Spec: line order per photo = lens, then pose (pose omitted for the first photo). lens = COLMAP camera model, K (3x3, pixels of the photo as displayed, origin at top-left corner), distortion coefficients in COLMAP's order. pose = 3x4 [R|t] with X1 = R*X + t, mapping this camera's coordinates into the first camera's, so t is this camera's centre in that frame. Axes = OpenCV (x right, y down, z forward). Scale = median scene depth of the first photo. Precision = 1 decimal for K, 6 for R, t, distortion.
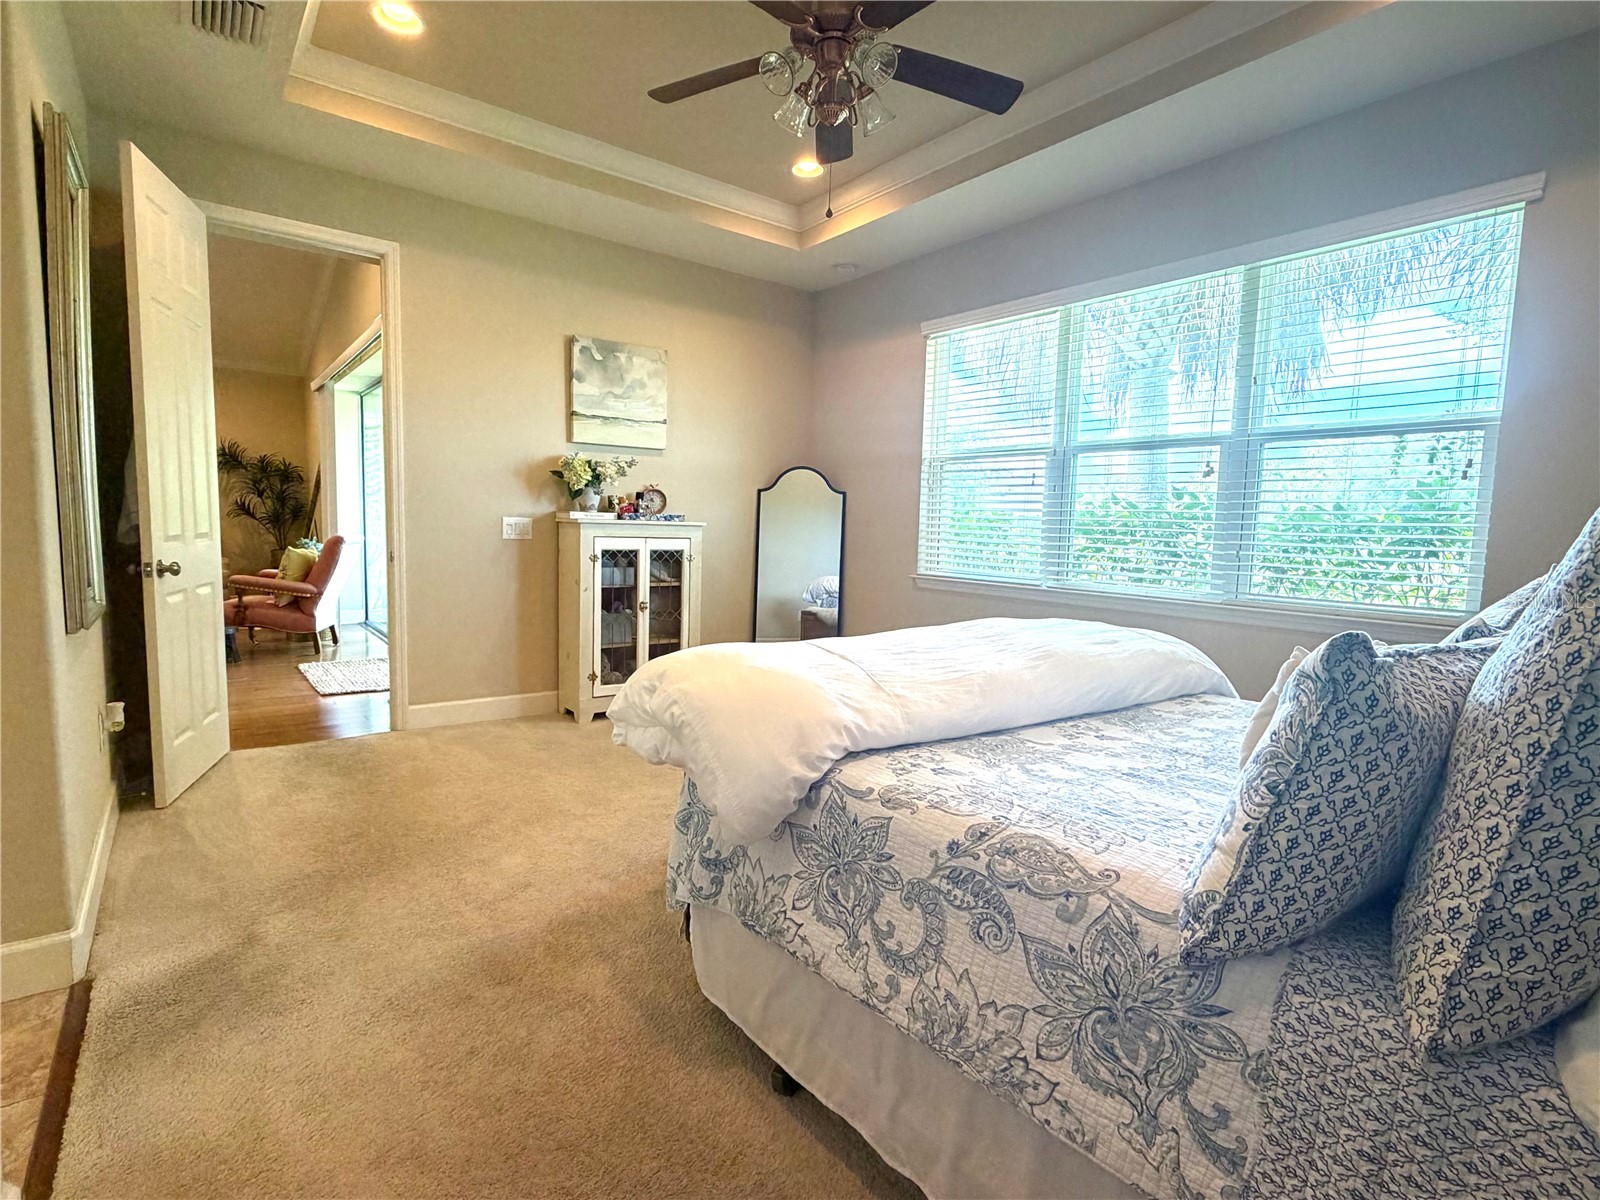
lens RADIAL K [[805.4, 0, 799.4], [0, 805.4, 594.5], [0, 0, 1]] dist [-0.002280, -0.000887]
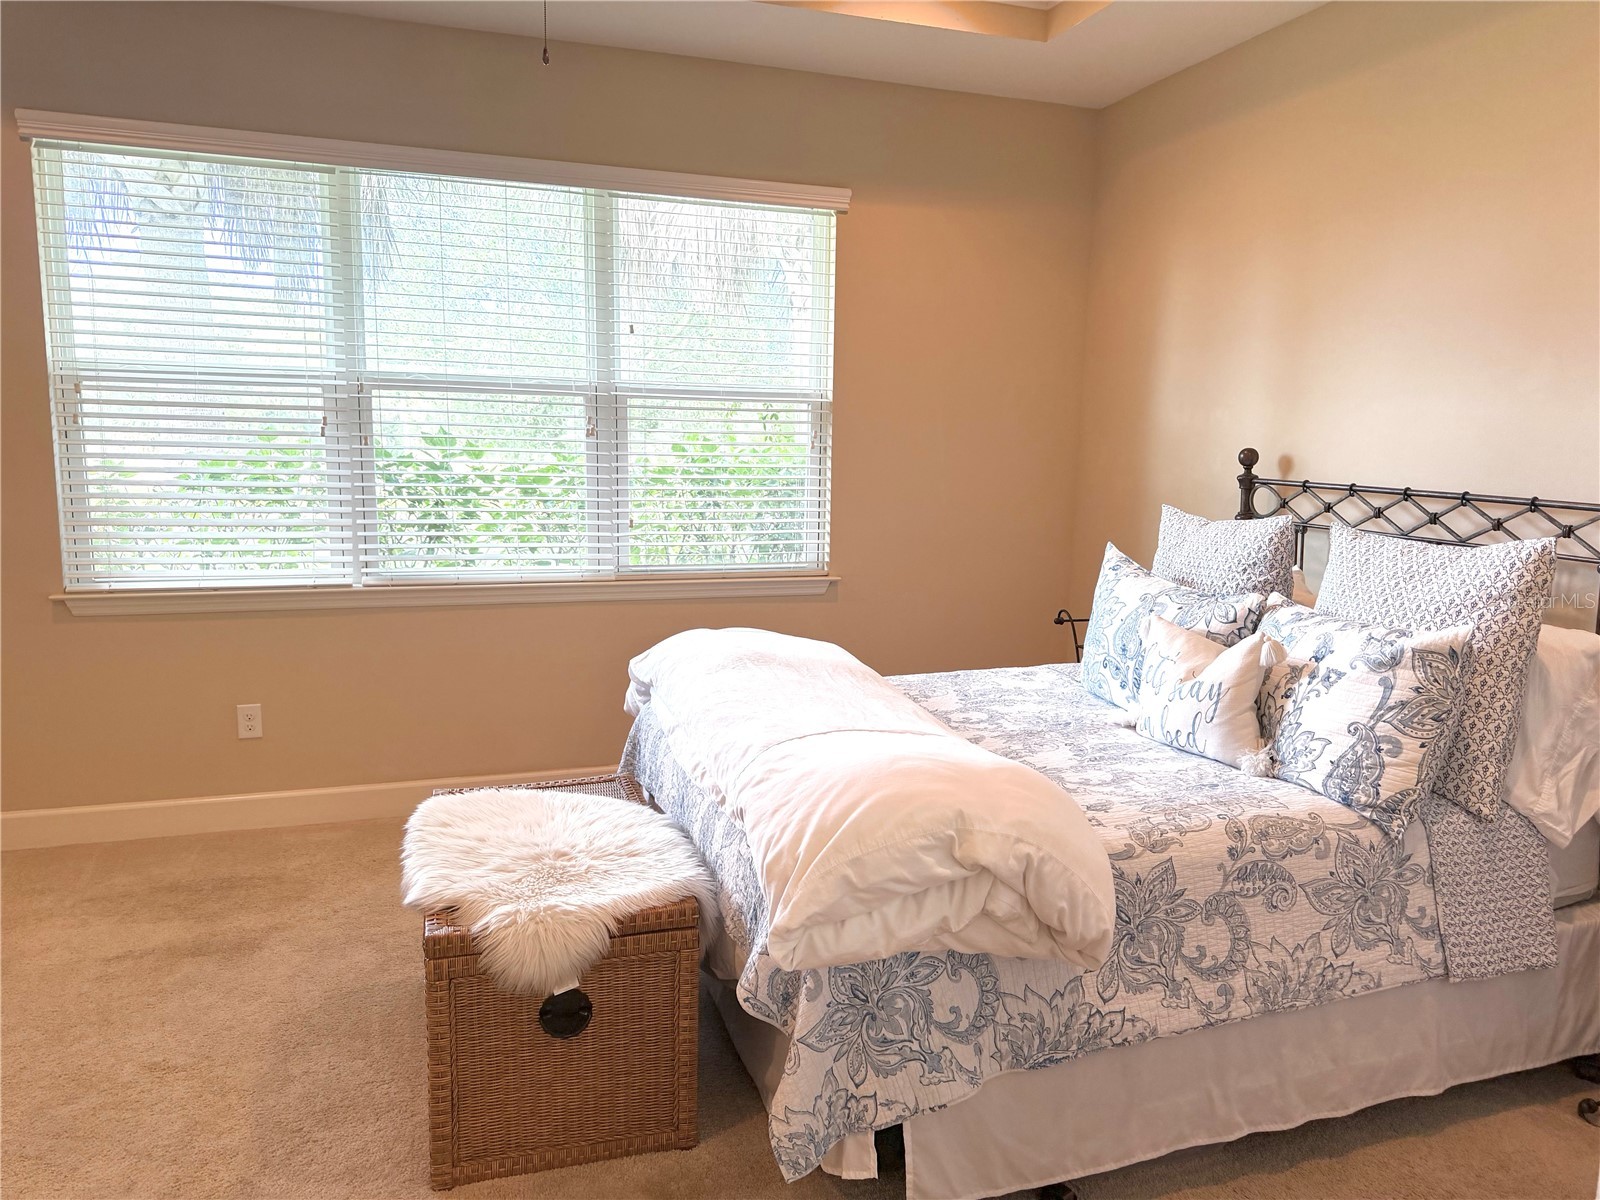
lens RADIAL K [[1126.6, 0, 797.3], [0, 1126.6, 605.2], [0, 0, 1]] dist [0.042124, -0.059880]
pose [[0.312582, -0.162000, 0.935975, -1.489747], [0.073734, 0.986515, 0.146123, -0.328118], [-0.947025, 0.023338, 0.320311, 1.063528]]
